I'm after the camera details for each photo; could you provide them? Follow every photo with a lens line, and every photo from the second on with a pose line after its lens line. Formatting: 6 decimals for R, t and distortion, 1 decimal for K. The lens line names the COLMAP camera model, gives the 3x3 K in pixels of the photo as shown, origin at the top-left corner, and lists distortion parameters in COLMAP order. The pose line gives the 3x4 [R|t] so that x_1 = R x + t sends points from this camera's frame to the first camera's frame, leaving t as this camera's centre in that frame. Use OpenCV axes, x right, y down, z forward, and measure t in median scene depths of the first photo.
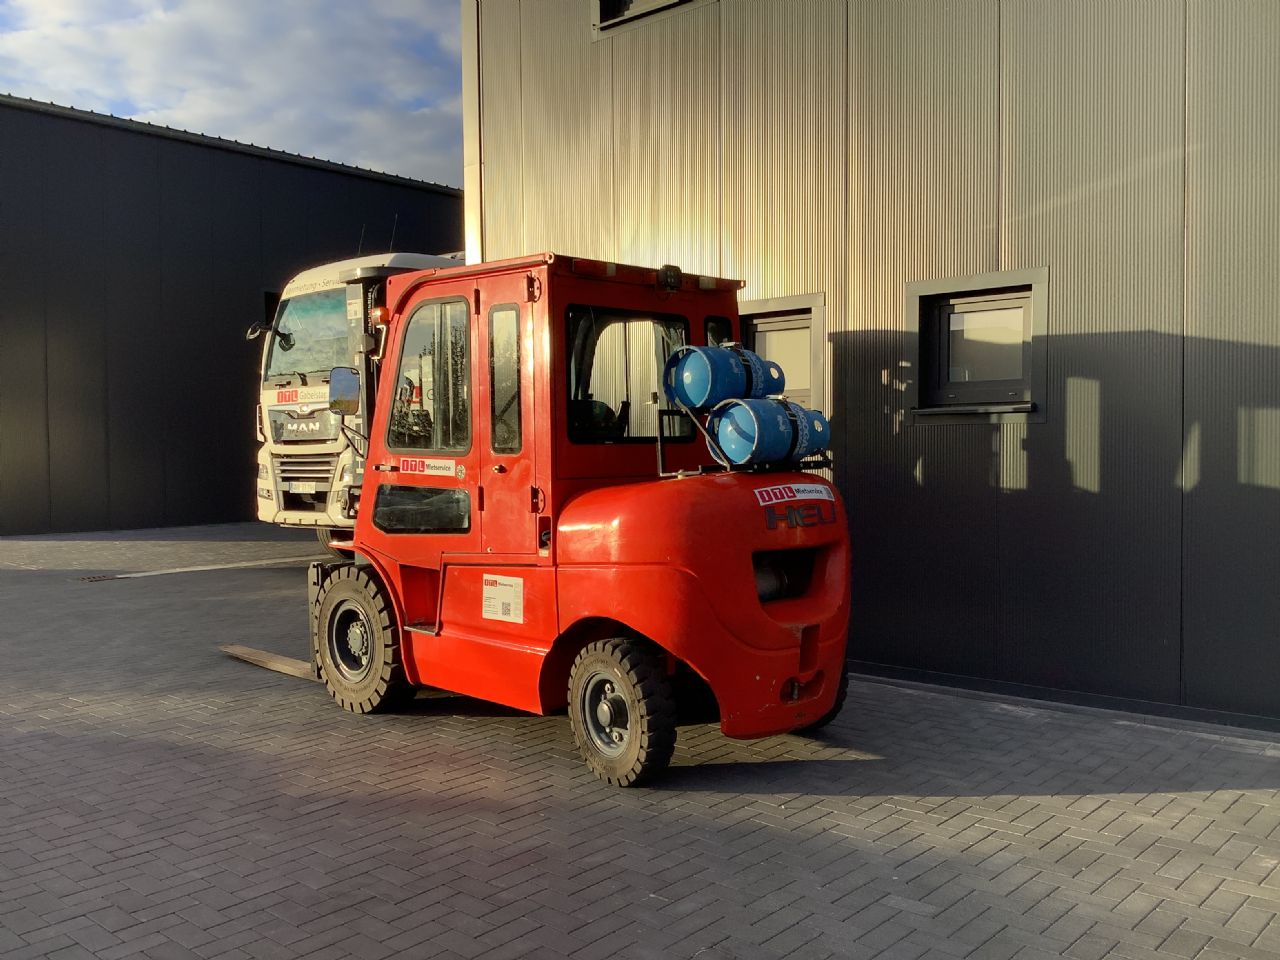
lens RADIAL K [[1166.2, 0, 639.3], [0, 1166.2, 480.7], [0, 0, 1]] dist [0.035135, -0.061393]
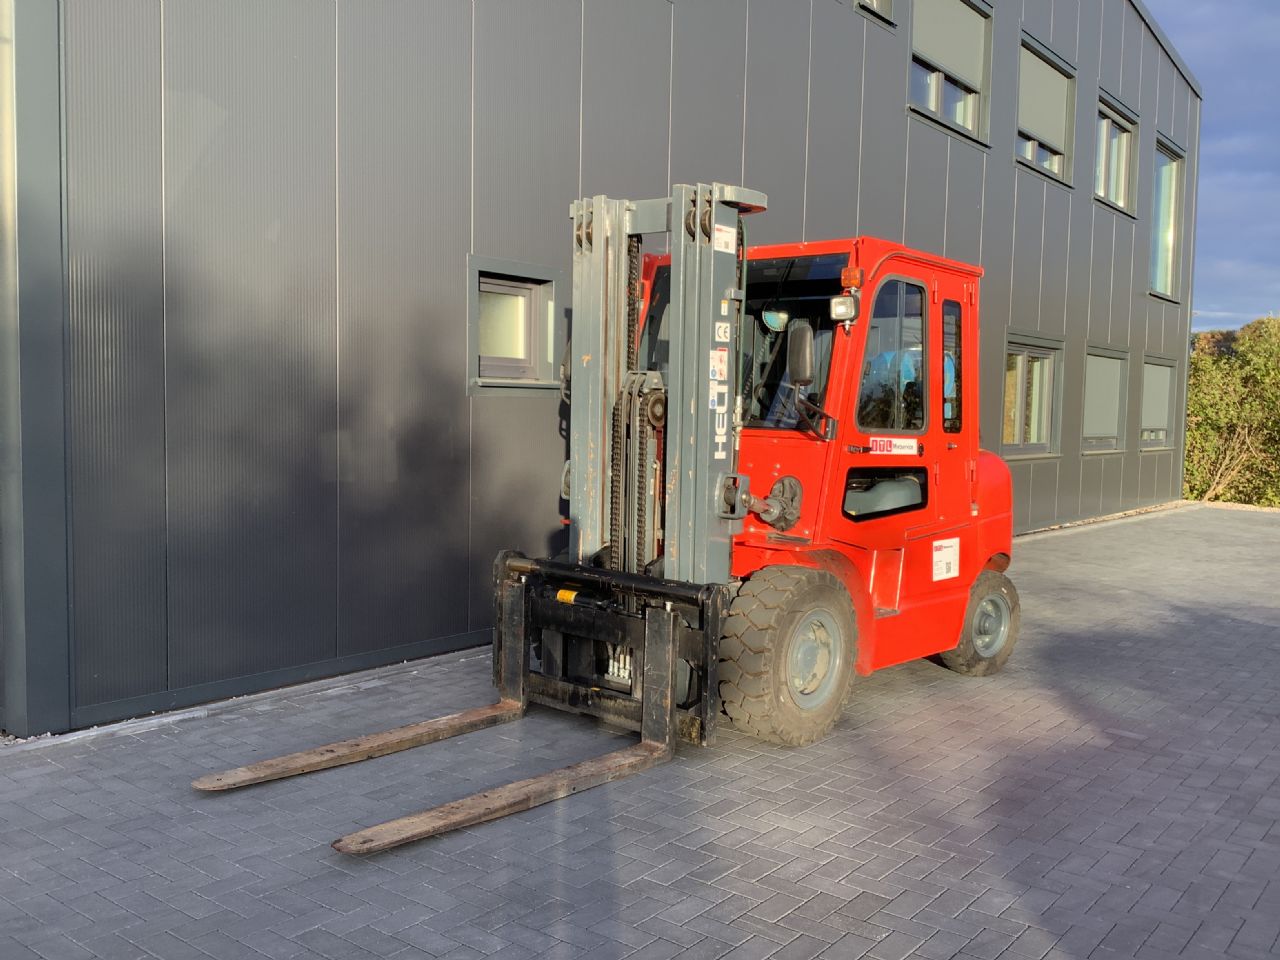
lens RADIAL K [[1166.2, 0, 639.5], [0, 1166.2, 481.9], [0, 0, 1]] dist [0.035135, -0.061393]
pose [[-0.084604, -0.059911, 0.994612, -1.270390], [0.005179, 0.998151, 0.060565, -0.047390], [-0.996401, 0.010275, -0.084138, 1.441076]]
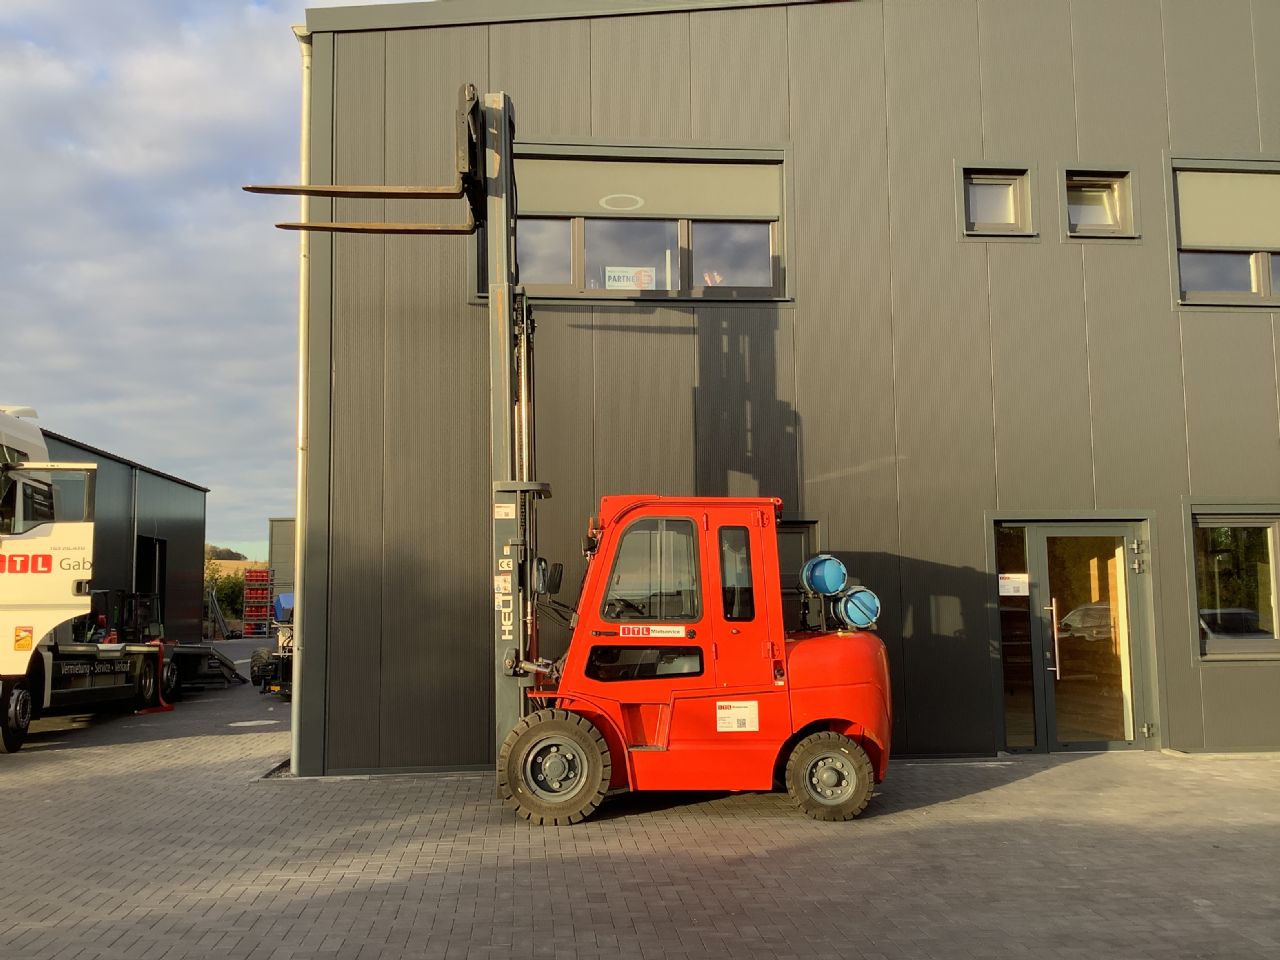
lens RADIAL K [[1166.2, 0, 638.9], [0, 1166.2, 473.4], [0, 0, 1]] dist [0.035135, -0.061393]
pose [[0.668688, 0.086577, 0.738486, -1.410345], [0.025996, 0.989868, -0.139587, -0.004820], [-0.743089, 0.112538, 0.659662, 0.049370]]
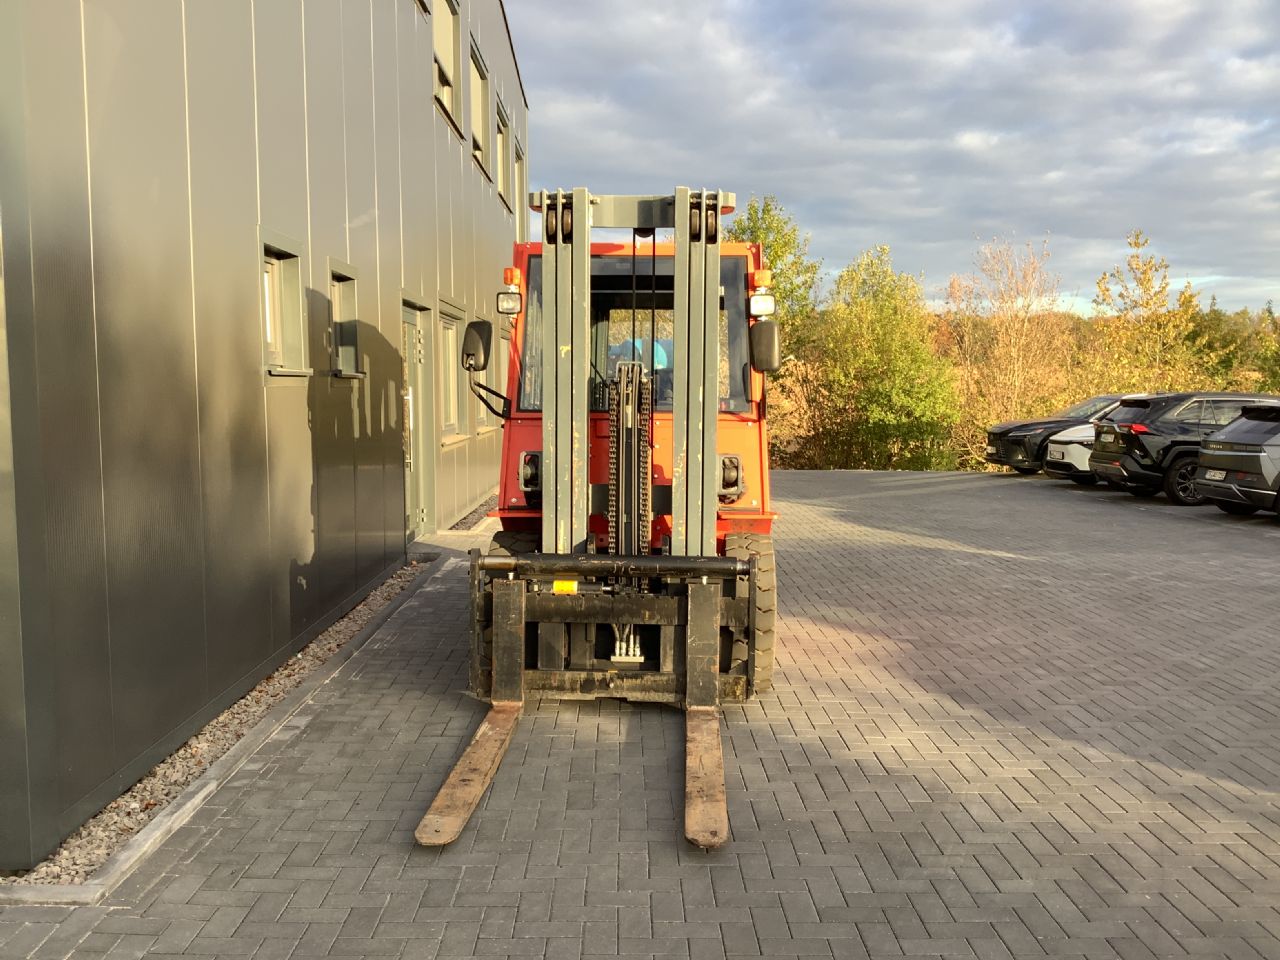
lens RADIAL K [[1166.2, 0, 640.1], [0, 1166.2, 488.0], [0, 0, 1]] dist [0.035135, -0.061393]
pose [[-0.682935, -0.055344, 0.728379, -1.033895], [0.026297, 0.994617, 0.100229, -0.074726], [-0.730005, 0.087604, -0.677803, 2.083301]]
